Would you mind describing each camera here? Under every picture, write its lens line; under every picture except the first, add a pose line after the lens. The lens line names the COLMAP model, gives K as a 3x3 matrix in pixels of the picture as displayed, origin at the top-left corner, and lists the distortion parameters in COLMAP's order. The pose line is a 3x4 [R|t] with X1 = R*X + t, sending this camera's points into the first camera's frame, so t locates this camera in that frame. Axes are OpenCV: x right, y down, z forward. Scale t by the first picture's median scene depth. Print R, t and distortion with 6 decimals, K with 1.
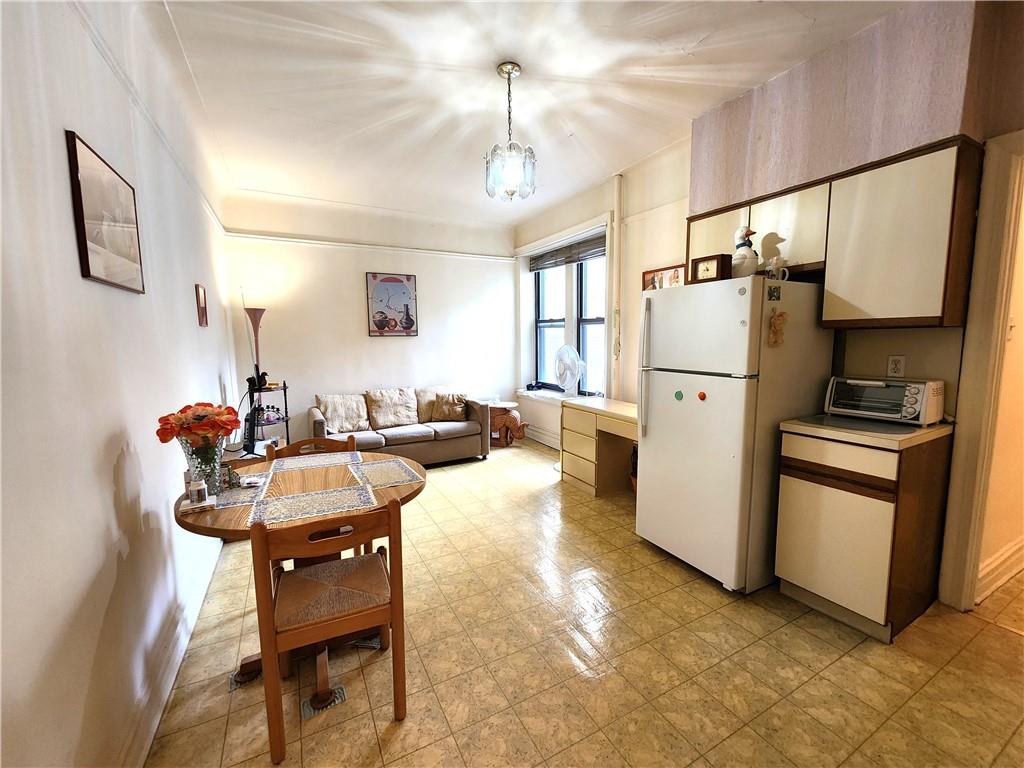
lens RADIAL K [[419.6, 0, 510.2], [0, 419.6, 384.3], [0, 0, 1]] dist [-0.001662, 0.000578]
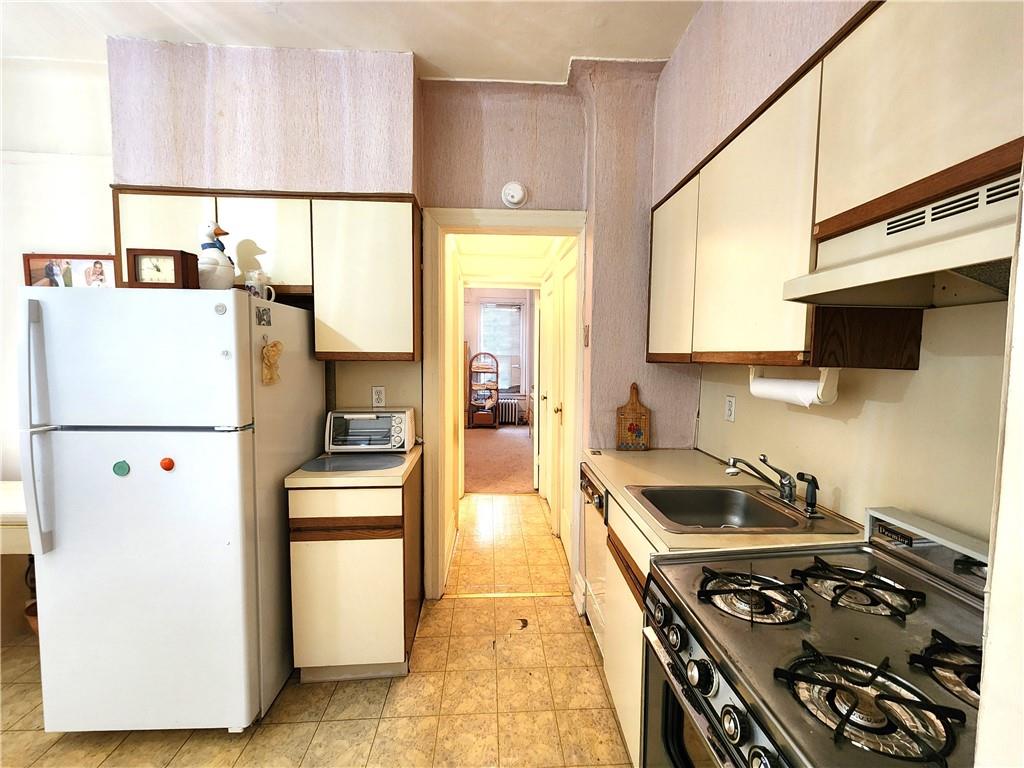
lens RADIAL K [[419.6, 0, 510.8], [0, 419.6, 383.4], [0, 0, 1]] dist [-0.001662, 0.000578]
pose [[0.419843, -0.046037, 0.906428, 0.104052], [0.085244, 0.996298, 0.011117, -0.058688], [-0.903585, 0.072600, 0.422213, 0.248749]]
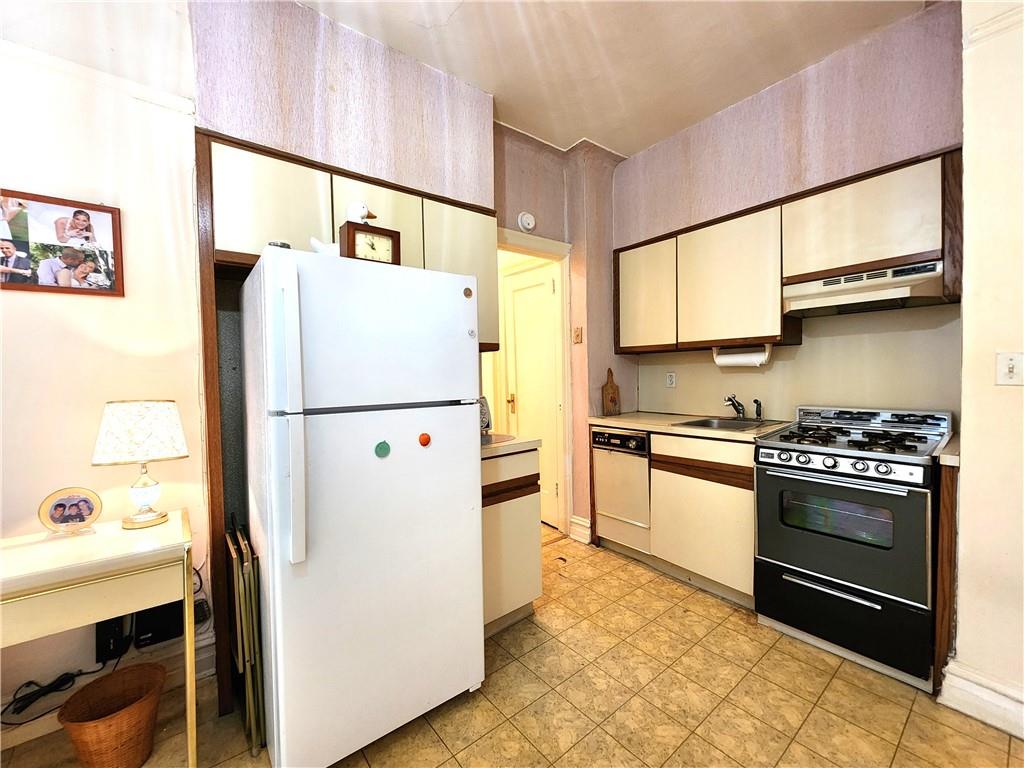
lens RADIAL K [[419.6, 0, 512.2], [0, 419.6, 384.4], [0, 0, 1]] dist [-0.001662, 0.000578]
pose [[-0.184700, -0.012051, 0.982721, -0.216135], [0.130145, 0.990819, 0.036611, -0.064984], [-0.974140, 0.134659, -0.181435, 0.997018]]
